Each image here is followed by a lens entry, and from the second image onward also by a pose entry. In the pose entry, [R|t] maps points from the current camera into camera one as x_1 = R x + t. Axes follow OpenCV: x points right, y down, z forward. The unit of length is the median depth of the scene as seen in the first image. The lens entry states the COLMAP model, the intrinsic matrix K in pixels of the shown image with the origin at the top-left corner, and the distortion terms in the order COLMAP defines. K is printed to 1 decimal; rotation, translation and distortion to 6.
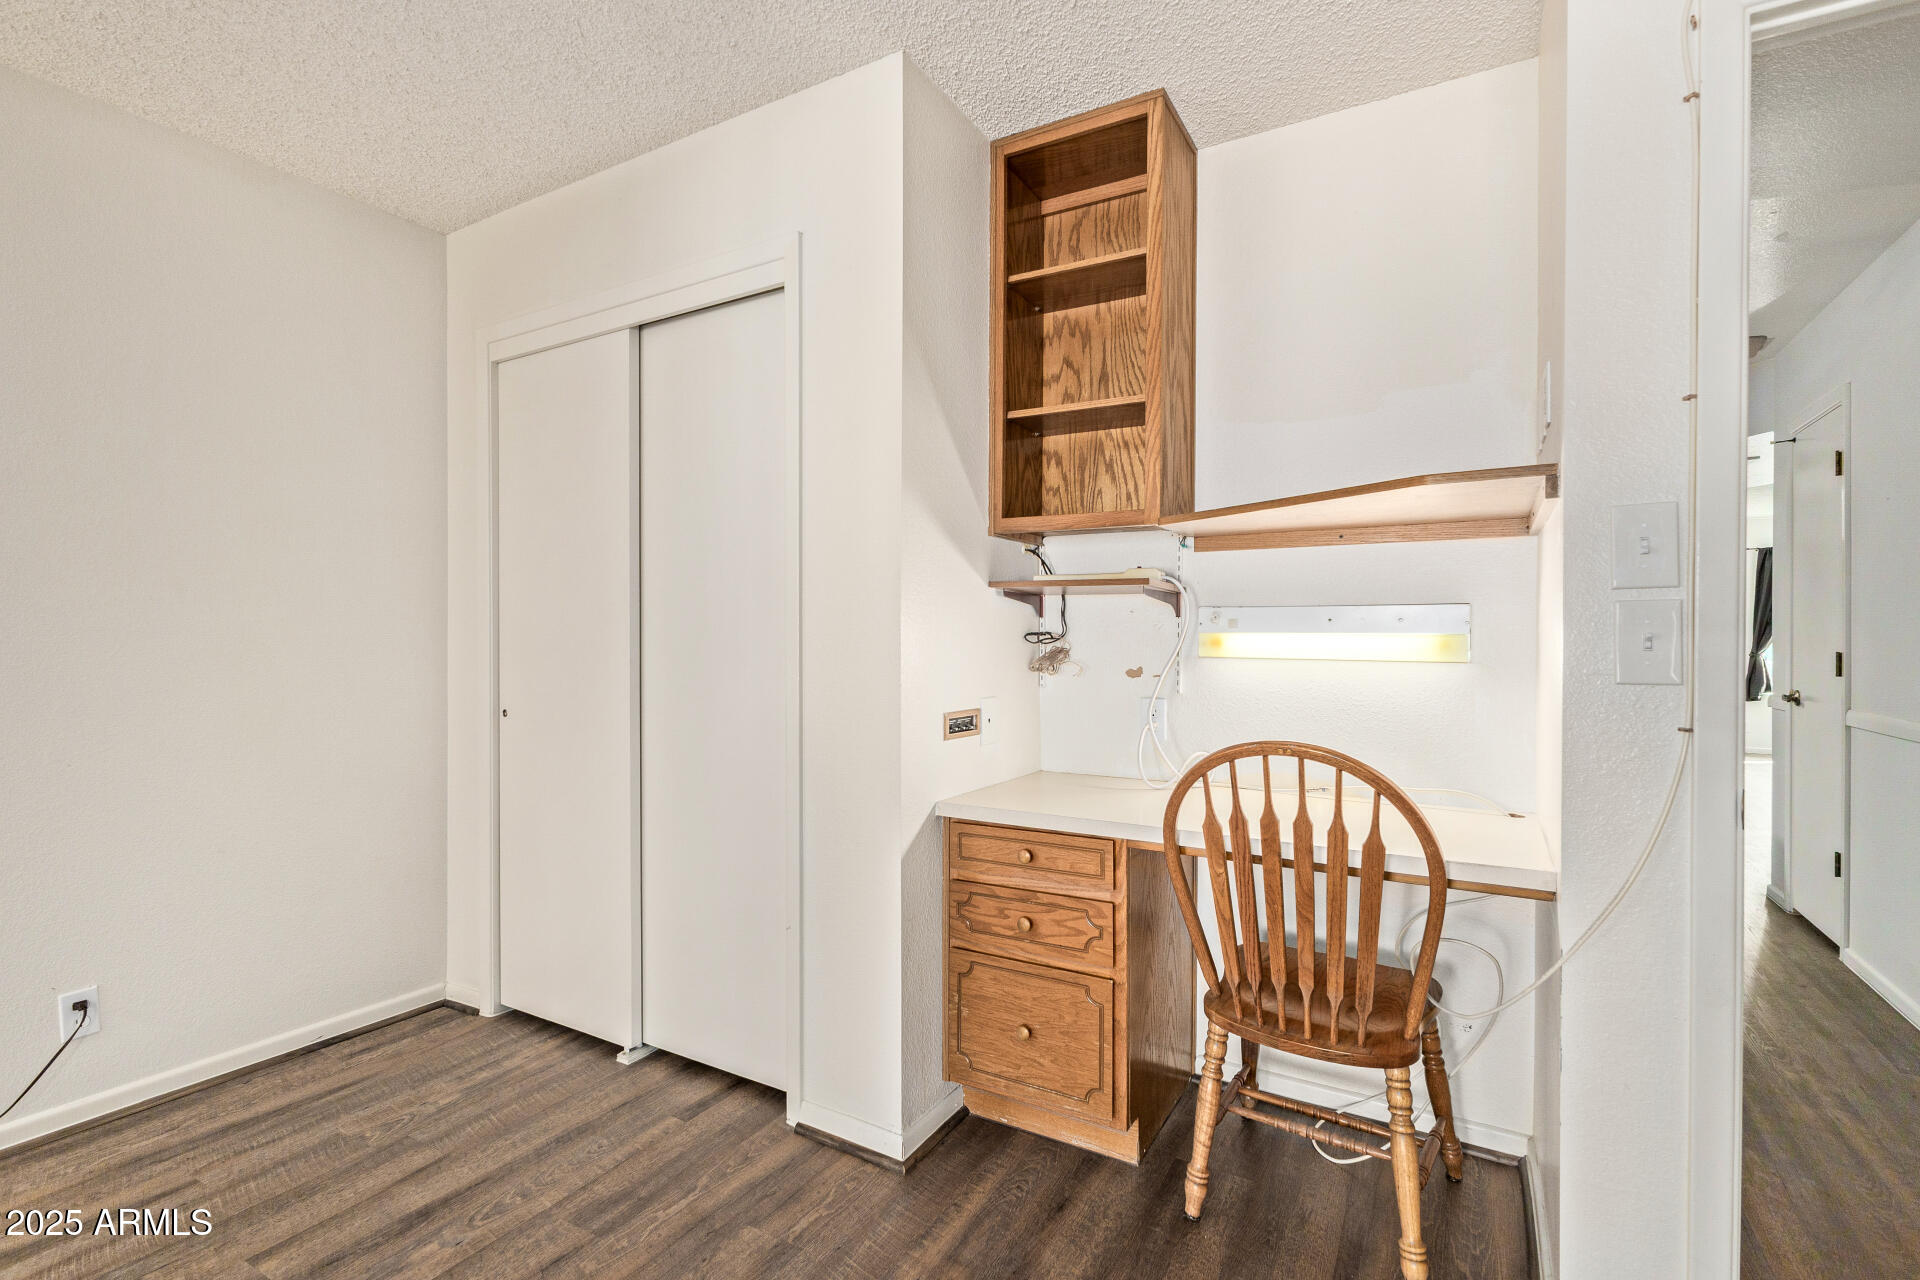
lens RADIAL K [[884.1, 0, 964.4], [0, 884.1, 640.9], [0, 0, 1]] dist [0.000365, -0.000911]
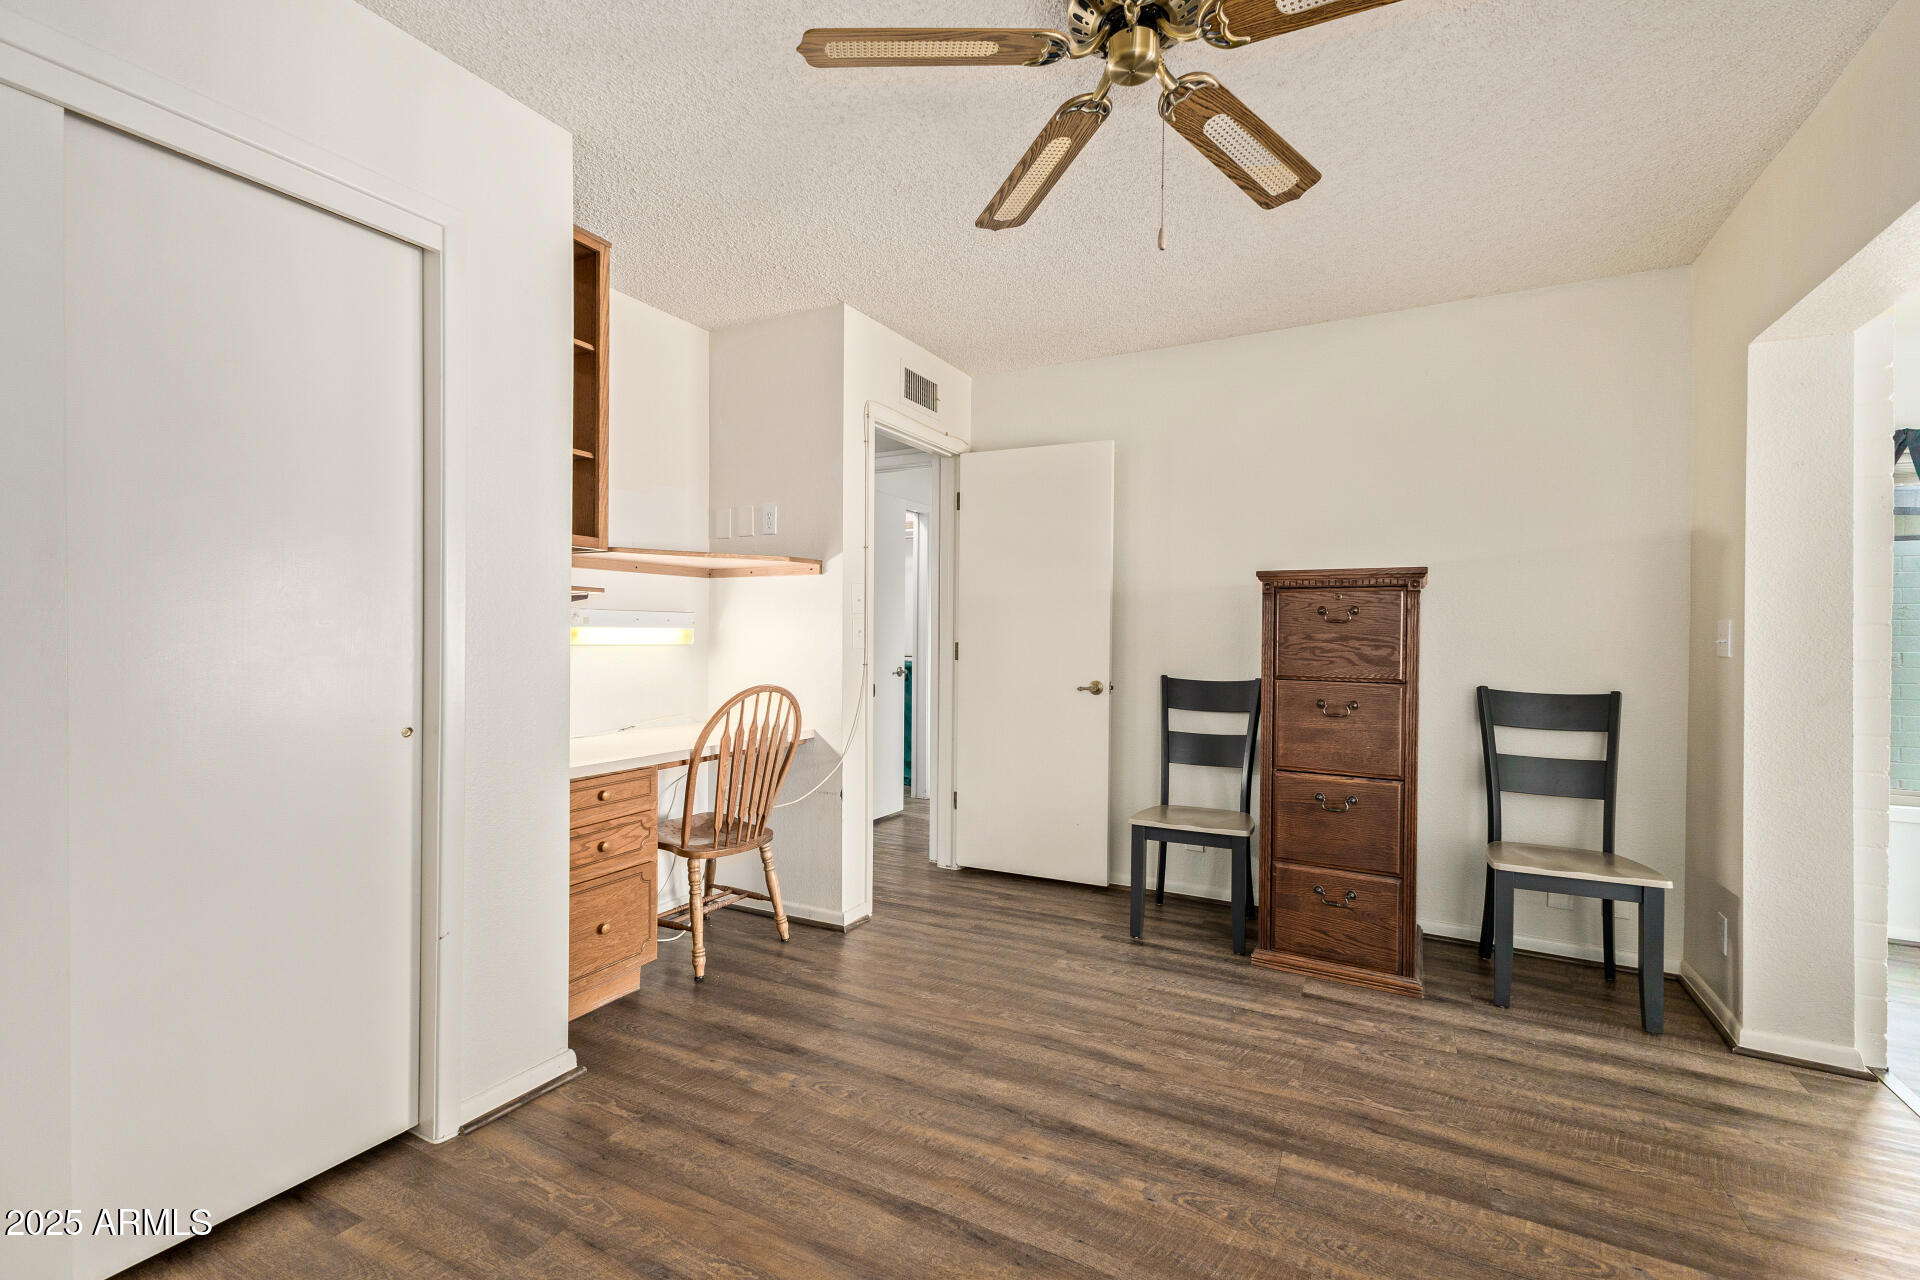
lens RADIAL K [[833.5, 0, 972.5], [0, 833.5, 638.6], [0, 0, 1]] dist [0.013595, -0.004574]
pose [[-0.050114, -0.007780, 0.998713, -1.187698], [-0.000245, 0.999970, 0.007777, -0.001795], [-0.998743, 0.000145, -0.050115, 0.503820]]
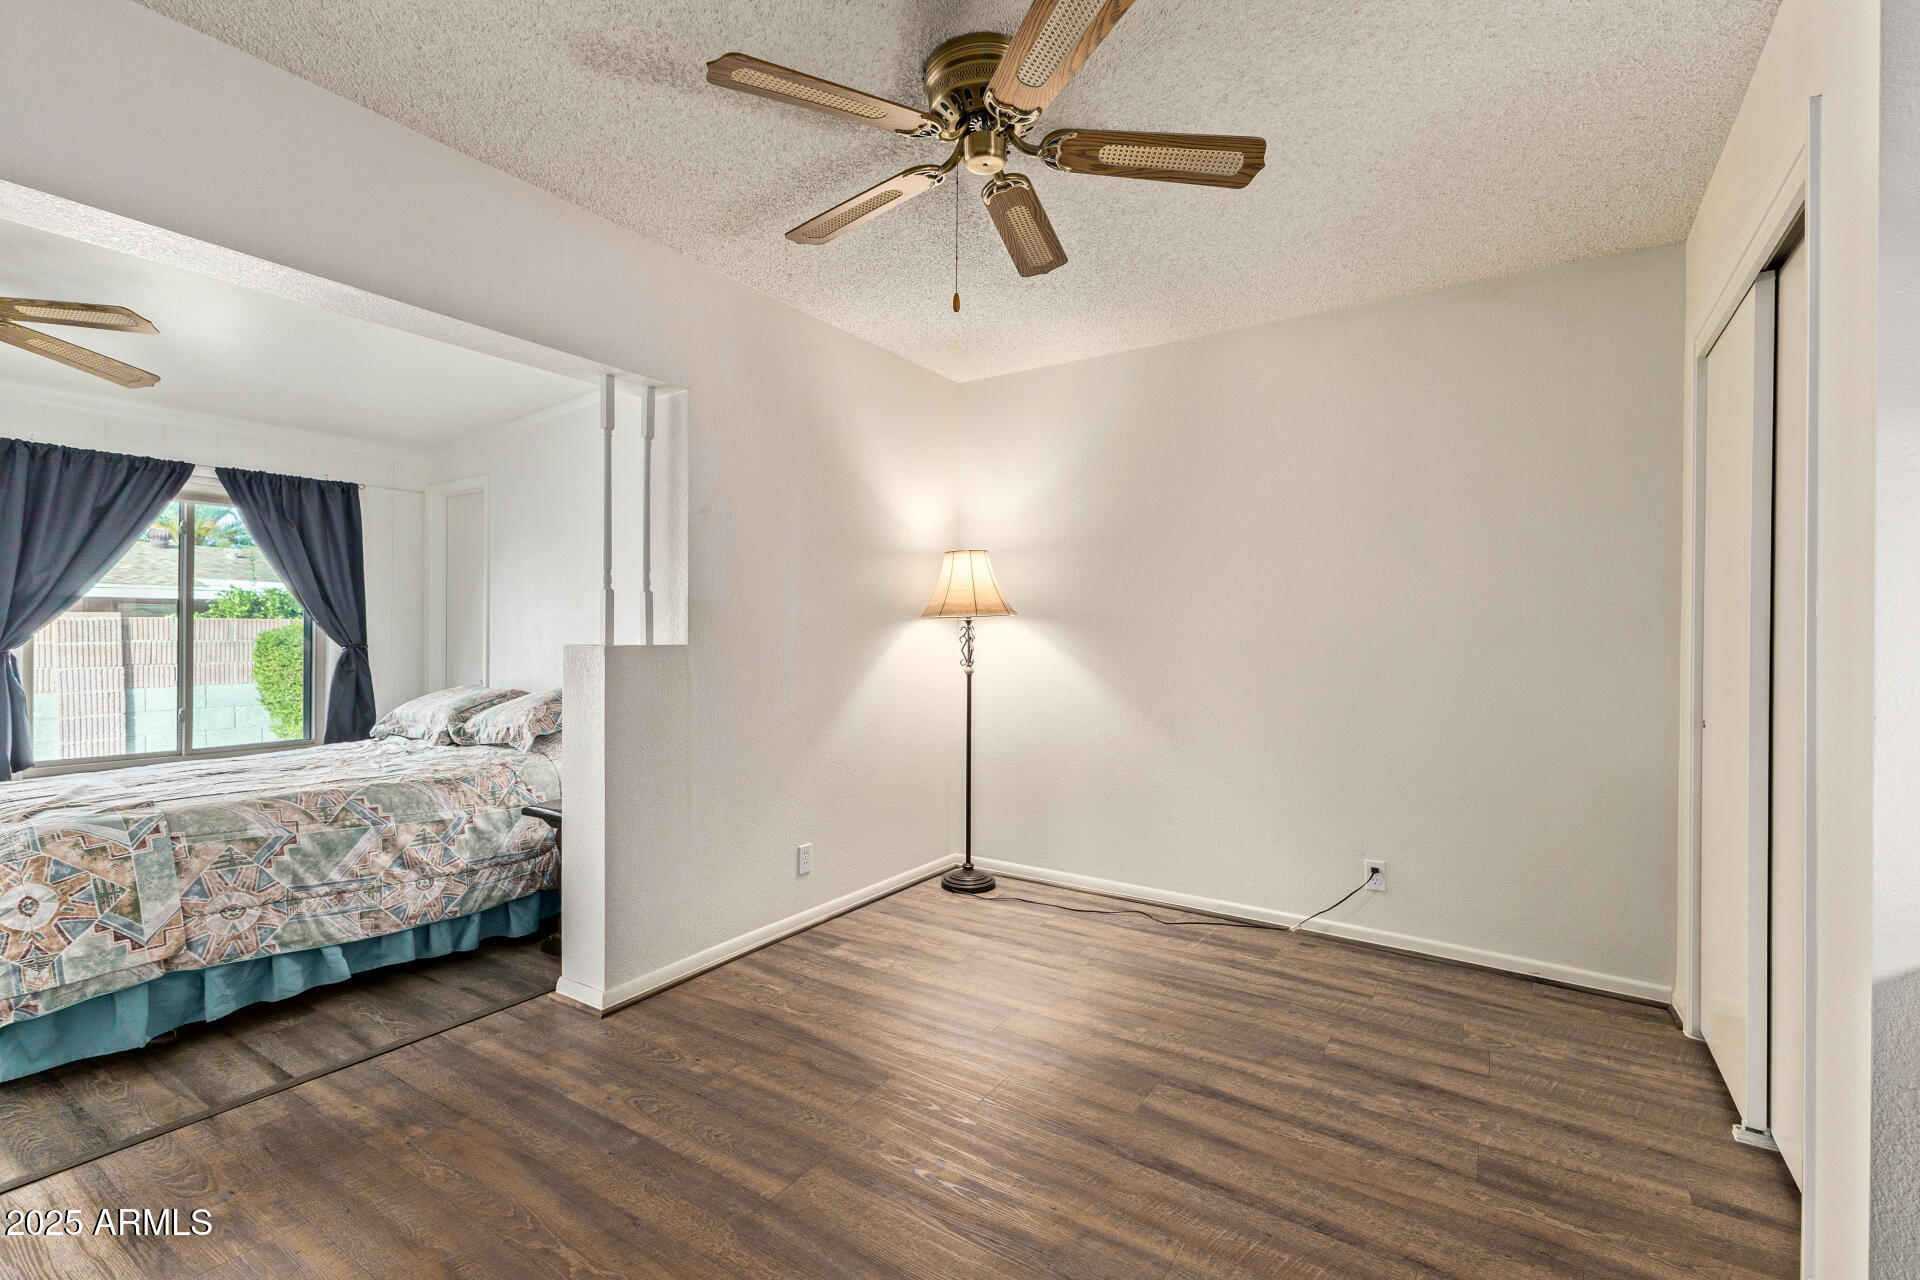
lens RADIAL K [[833.5, 0, 970.1], [0, 833.5, 640.7], [0, 0, 1]] dist [0.013595, -0.004574]
pose [[-0.051716, 0.003373, -0.998656, 0.577188], [-0.015497, 0.999871, 0.004180, -0.000003], [0.998542, 0.015692, -0.051657, 0.349188]]
